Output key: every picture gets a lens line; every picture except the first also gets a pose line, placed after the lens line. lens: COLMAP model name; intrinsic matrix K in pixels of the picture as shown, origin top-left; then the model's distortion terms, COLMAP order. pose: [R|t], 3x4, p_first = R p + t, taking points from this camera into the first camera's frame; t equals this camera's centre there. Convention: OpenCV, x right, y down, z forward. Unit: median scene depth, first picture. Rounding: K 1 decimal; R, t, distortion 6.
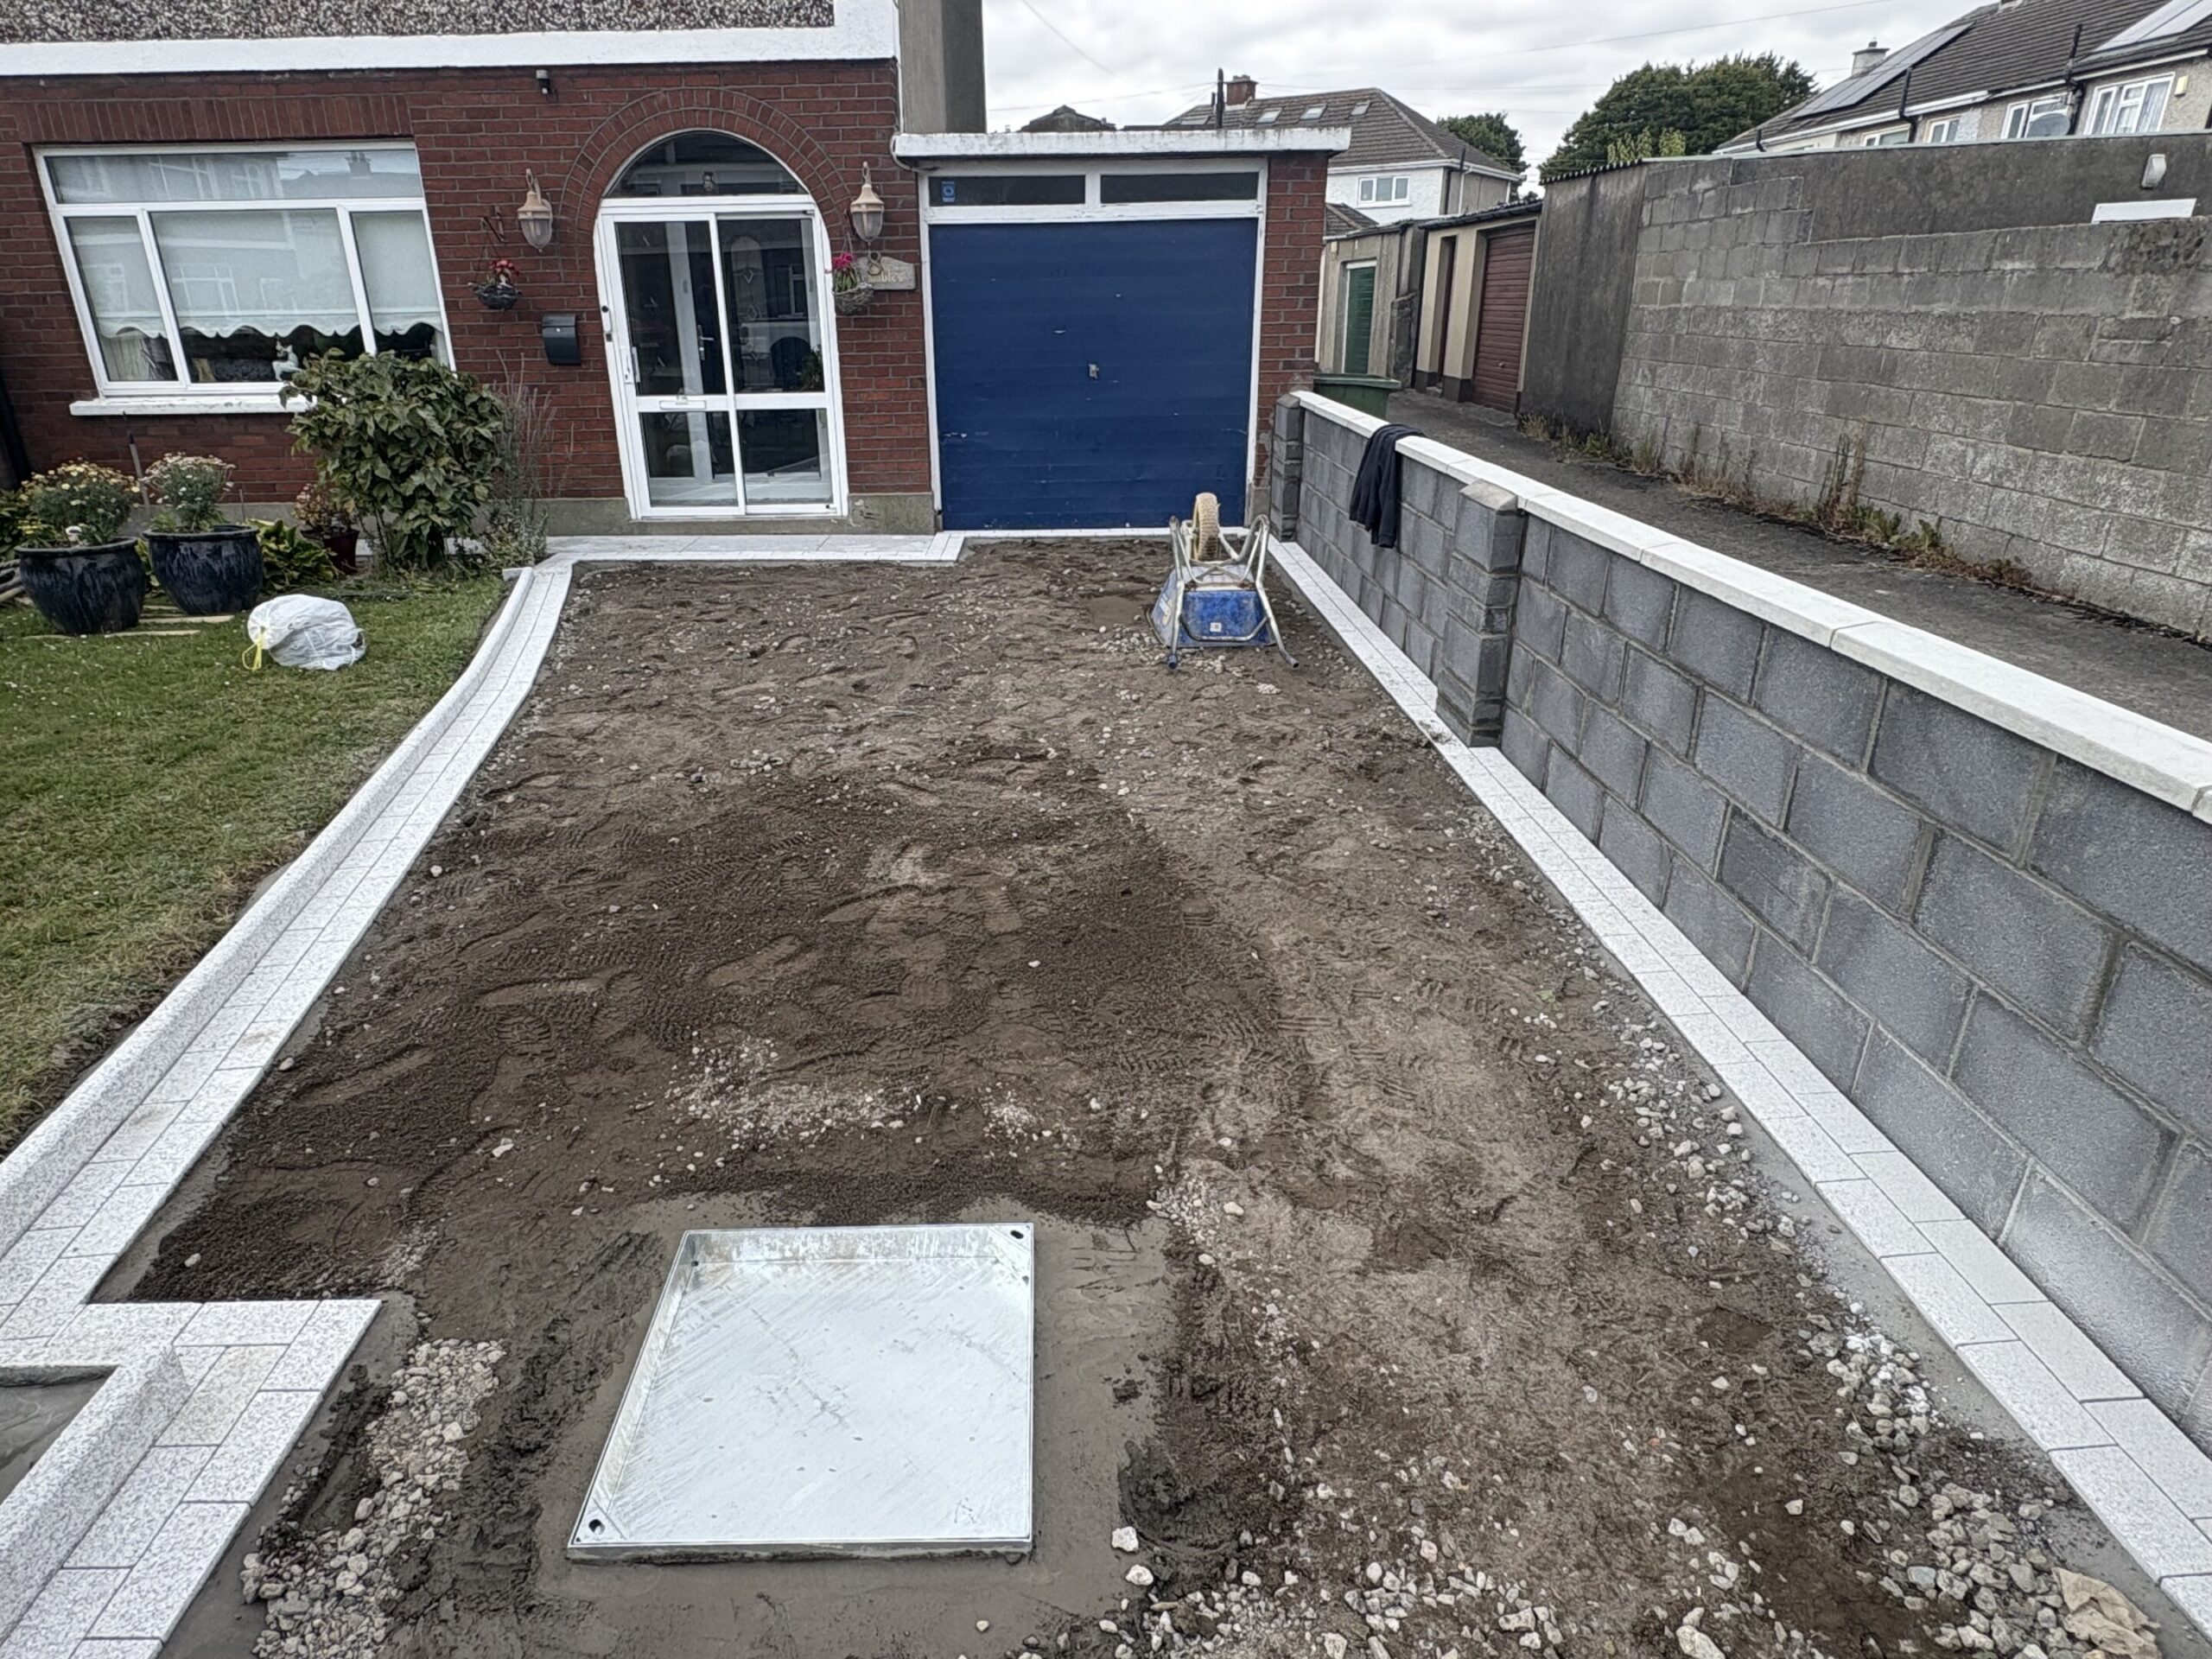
lens RADIAL K [[1285.7, 0, 1040.7], [0, 1285.7, 831.3], [0, 0, 1]] dist [-0.000947, 0.002874]
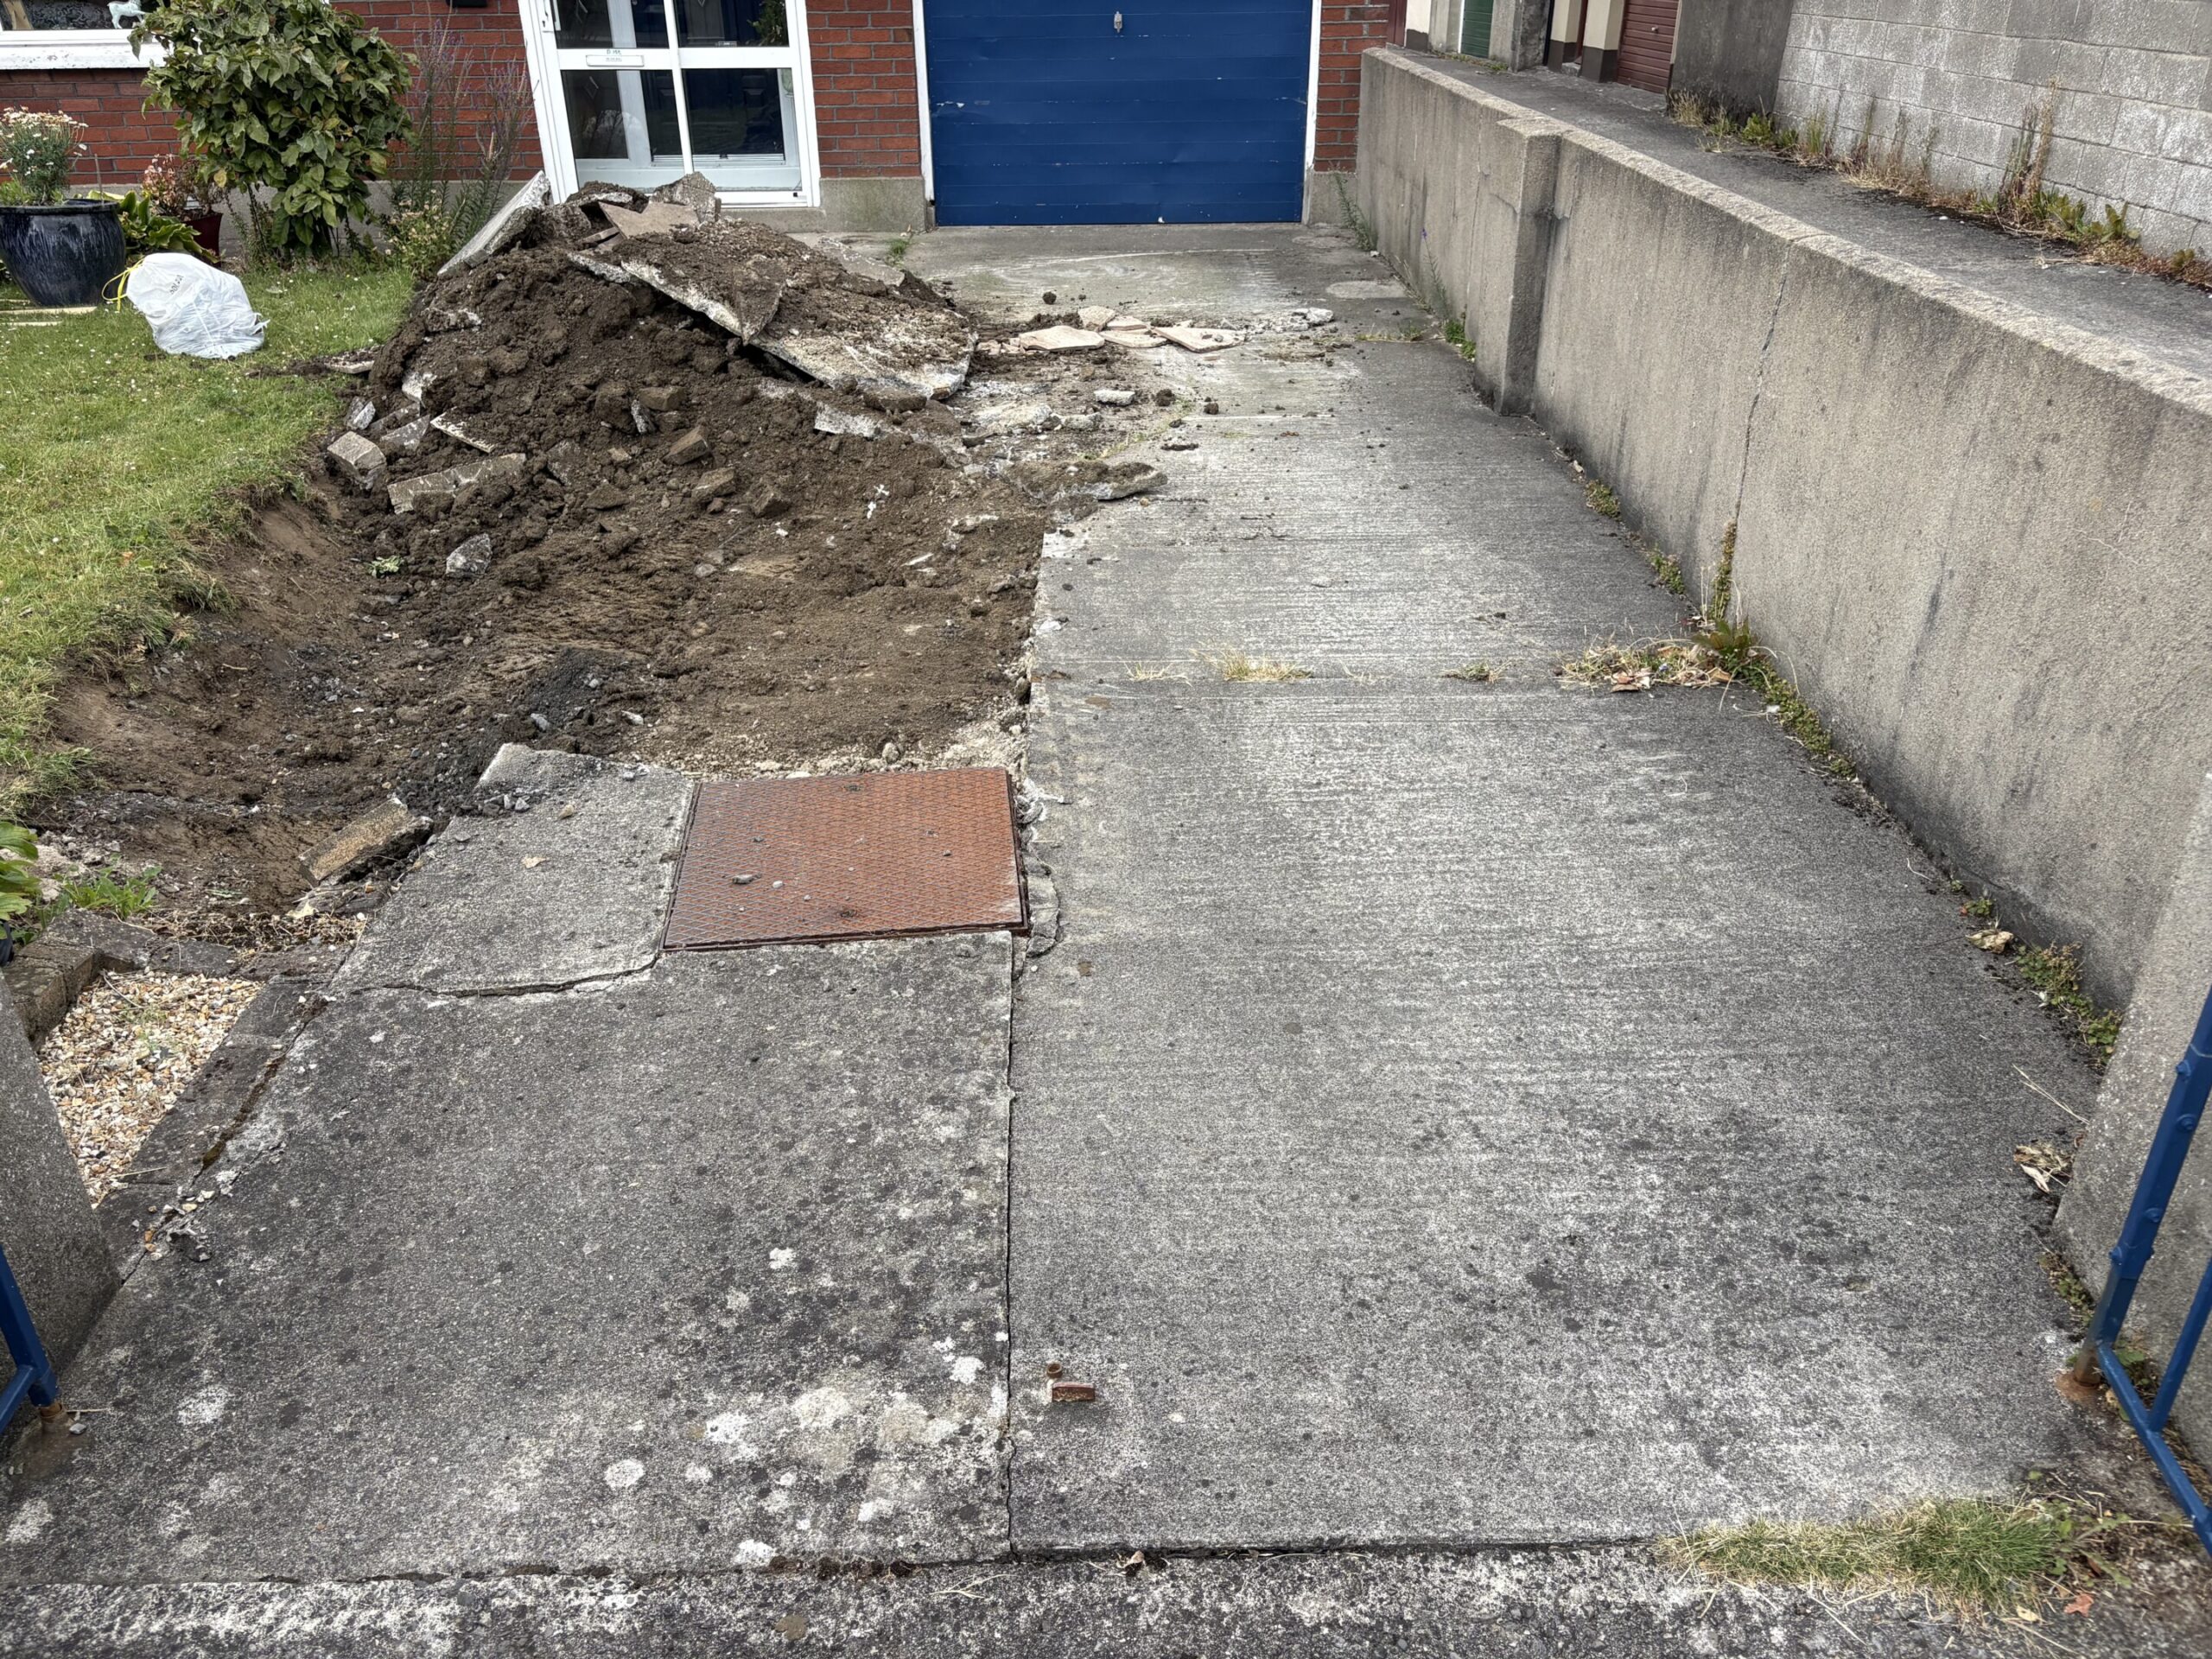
lens RADIAL K [[1673.7, 0, 1088.8], [0, 1673.7, 855.2], [0, 0, 1]] dist [0.056173, -0.060416]
pose [[0.999931, -0.001068, 0.011736, 0.010043], [-0.000085, 0.995200, 0.097863, 0.071039], [-0.011784, -0.097857, 0.995131, -0.132490]]
